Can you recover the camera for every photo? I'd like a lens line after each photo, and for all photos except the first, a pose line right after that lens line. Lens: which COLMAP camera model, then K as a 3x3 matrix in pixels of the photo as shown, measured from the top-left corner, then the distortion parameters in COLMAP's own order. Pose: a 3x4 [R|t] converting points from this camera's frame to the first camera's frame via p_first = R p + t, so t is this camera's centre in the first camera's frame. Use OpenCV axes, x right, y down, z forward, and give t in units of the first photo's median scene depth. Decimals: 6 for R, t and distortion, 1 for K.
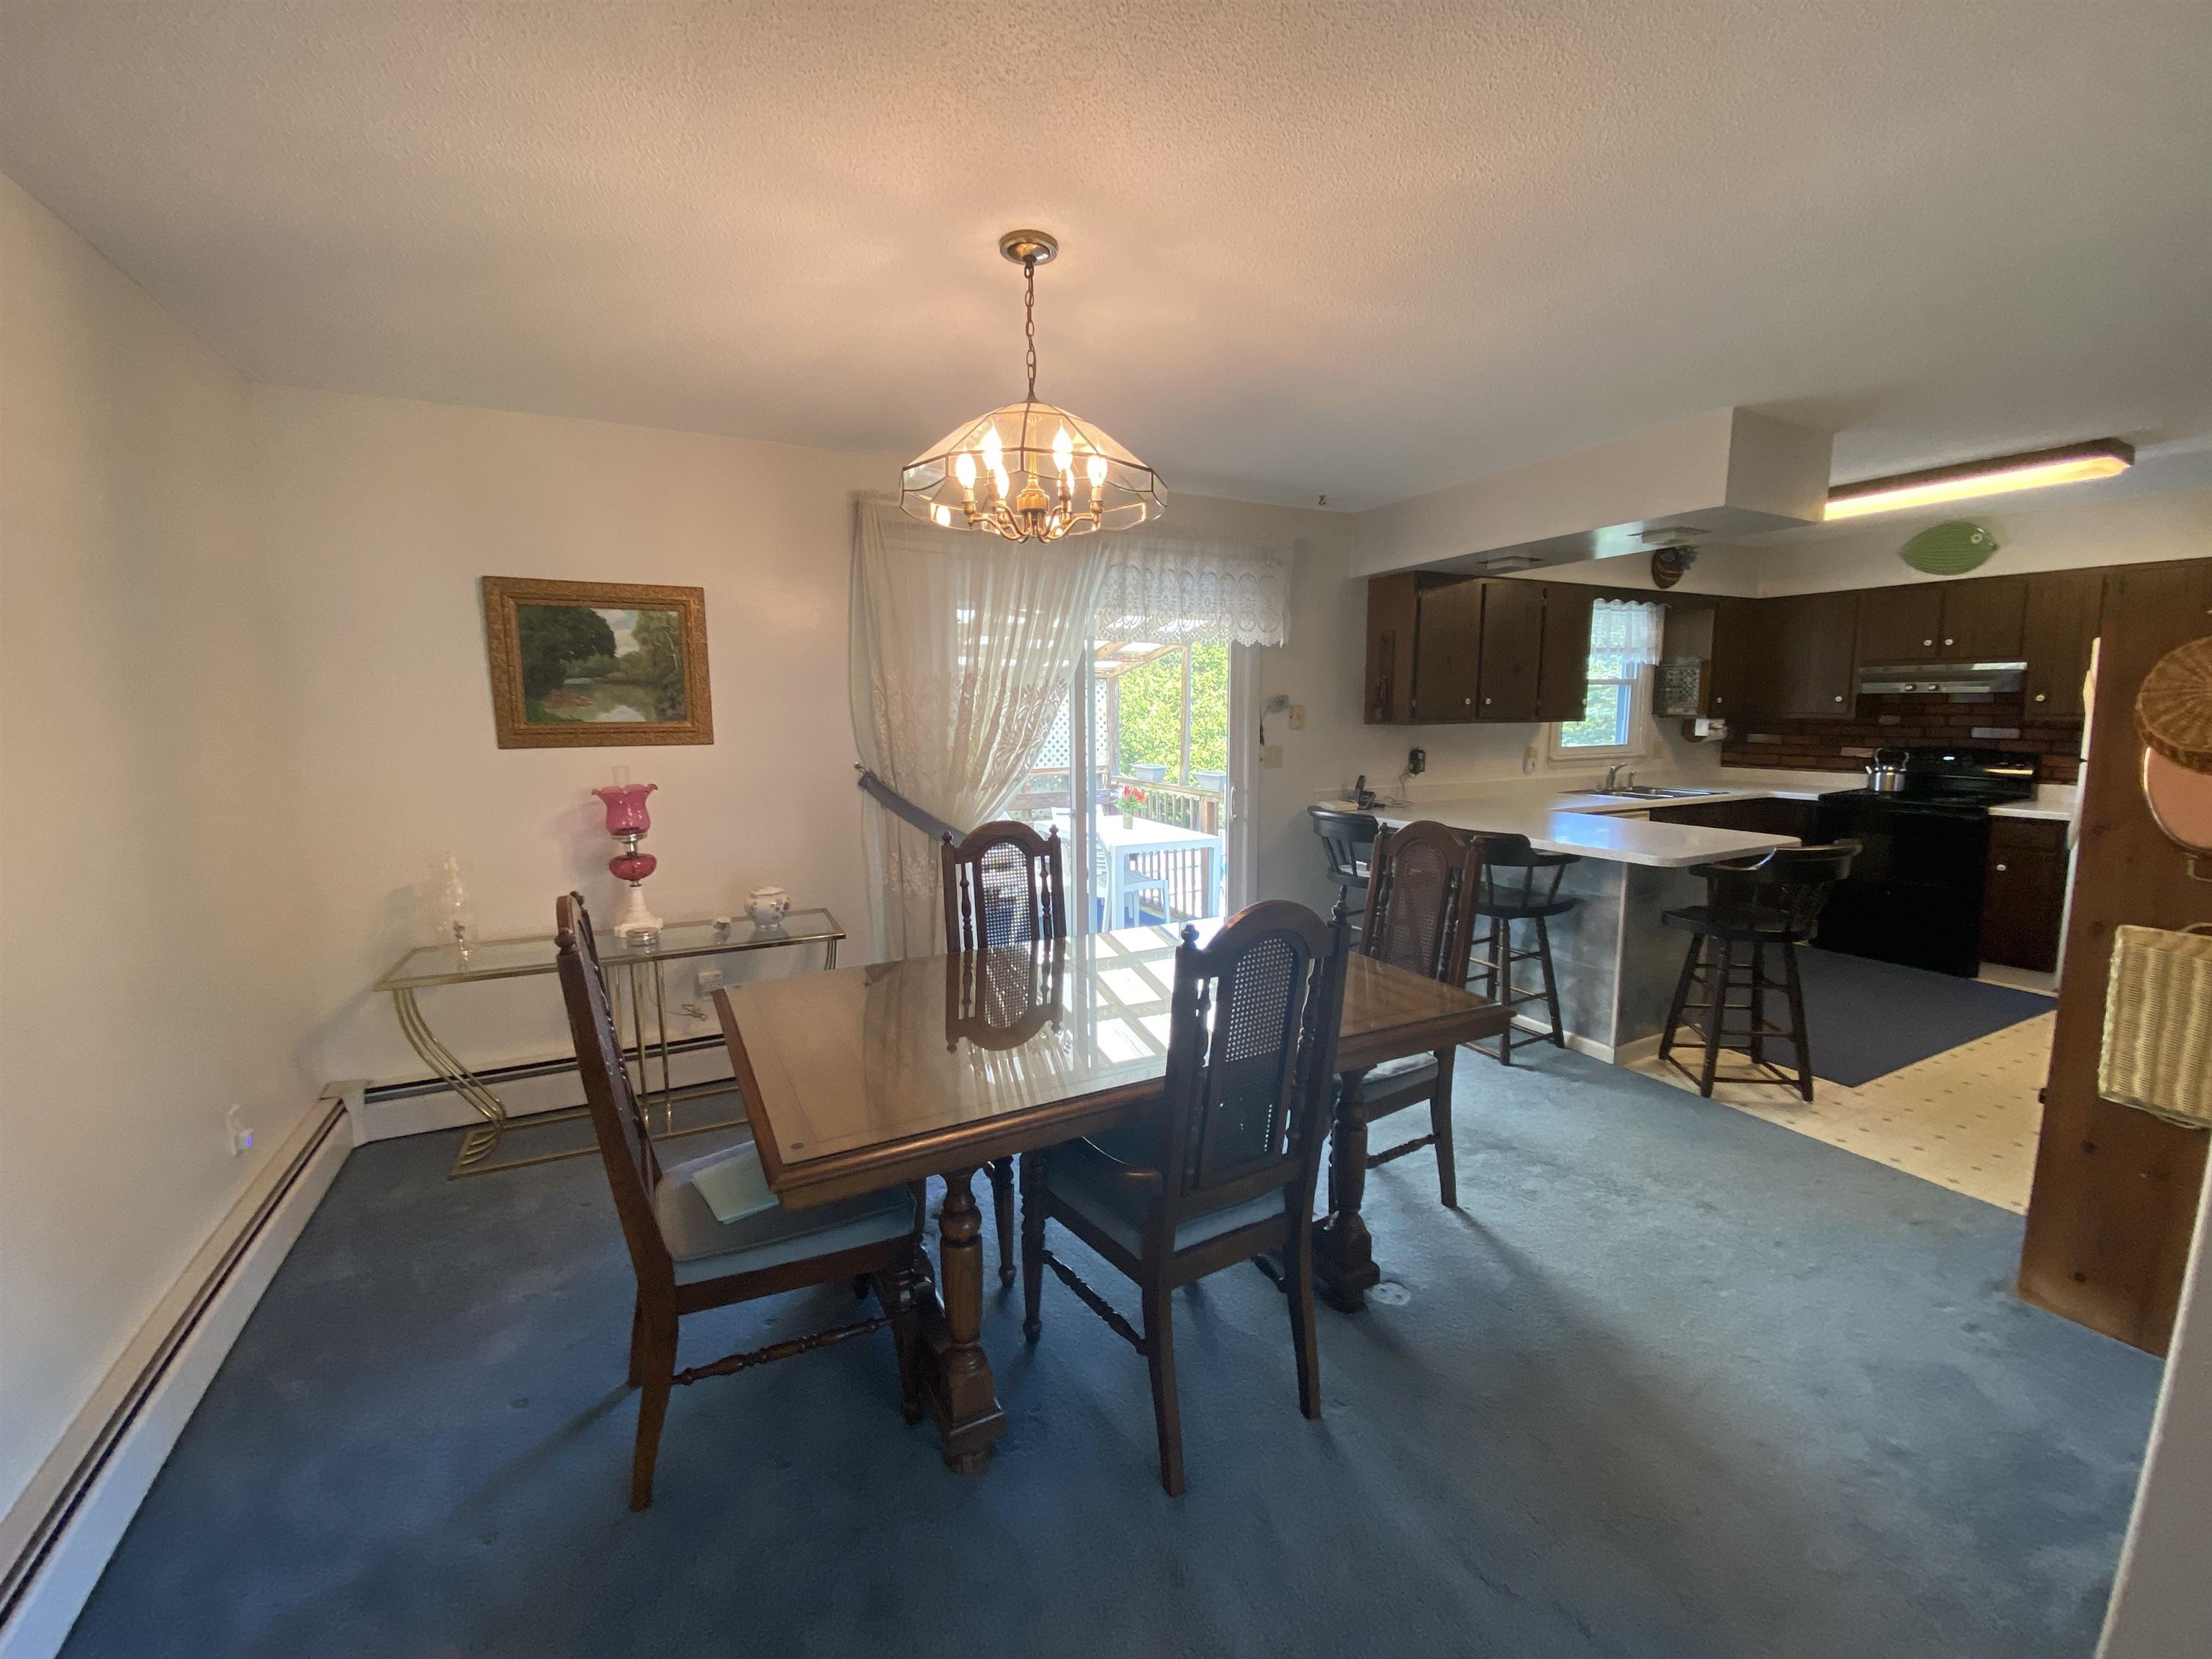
lens RADIAL K [[895.1, 0, 1088.1], [0, 895.1, 819.7], [0, 0, 1]] dist [-0.018502, -0.000887]
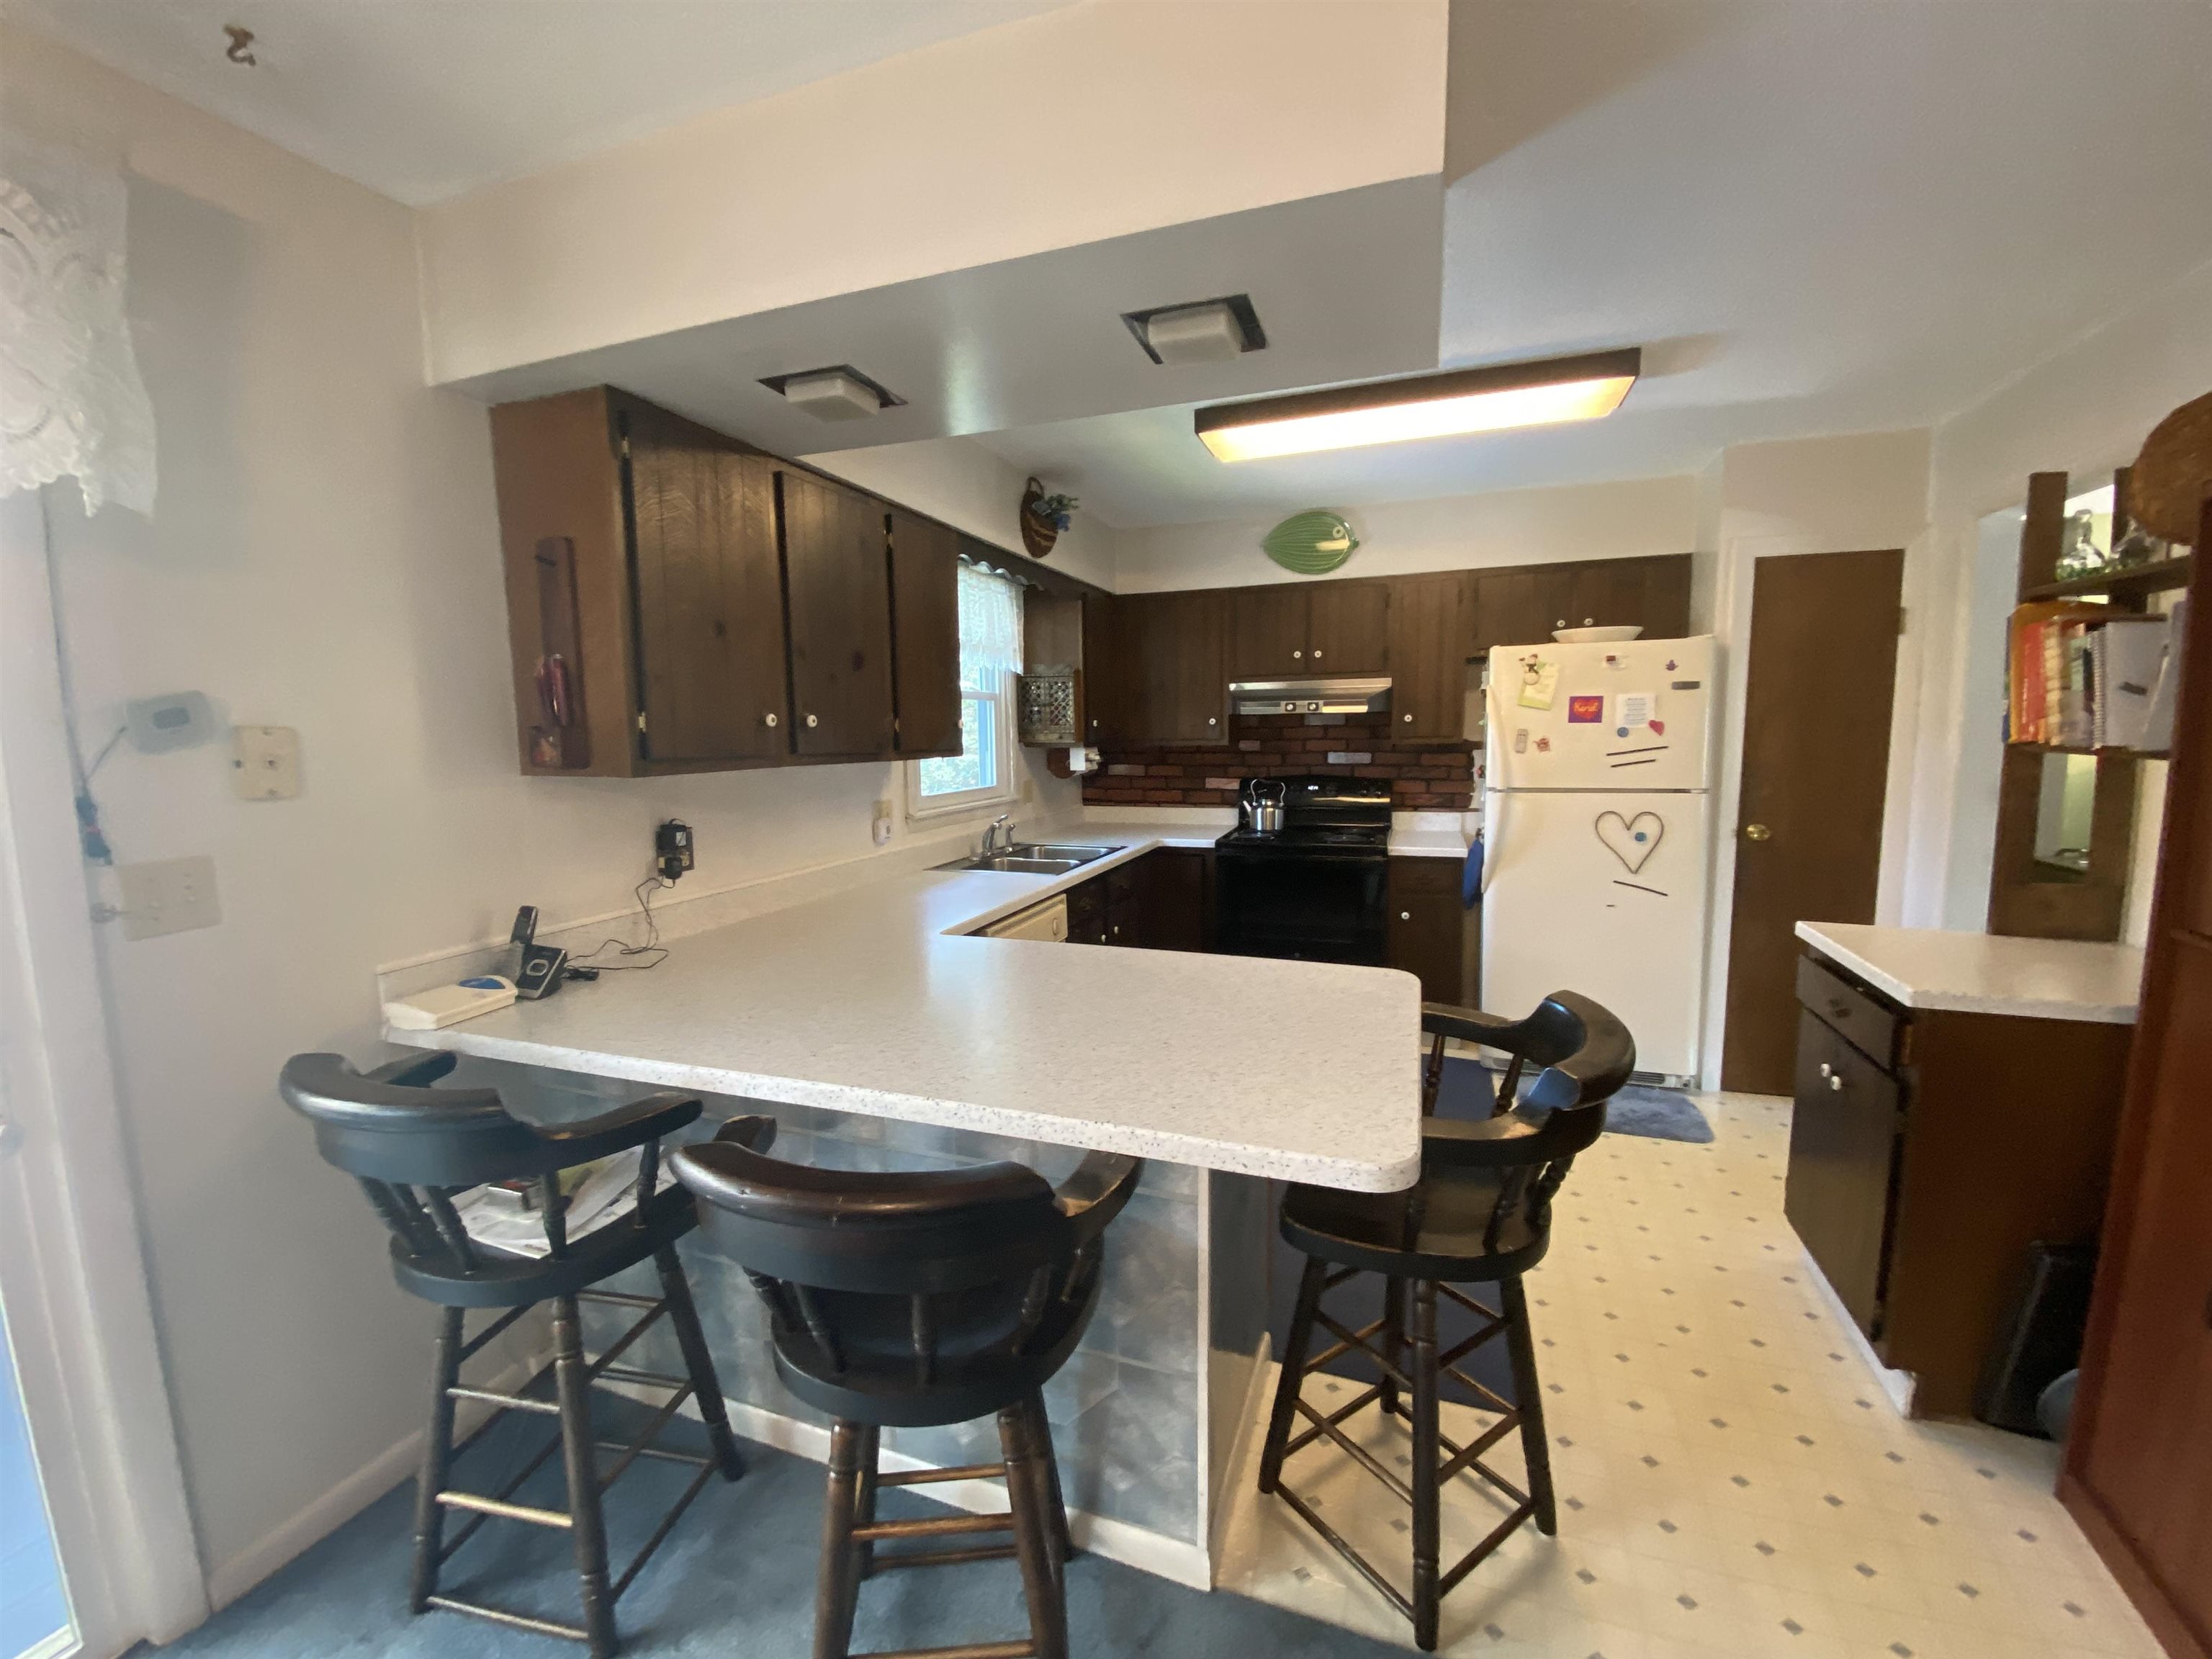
lens RADIAL K [[902.6, 0, 1091.0], [0, 902.6, 836.1], [0, 0, 1]] dist [-0.000507, -0.000304]
pose [[0.733301, -0.079327, 0.675260, 0.197205], [0.090013, 0.995755, 0.019228, -0.058116], [-0.673919, 0.046682, 0.737329, 0.475144]]
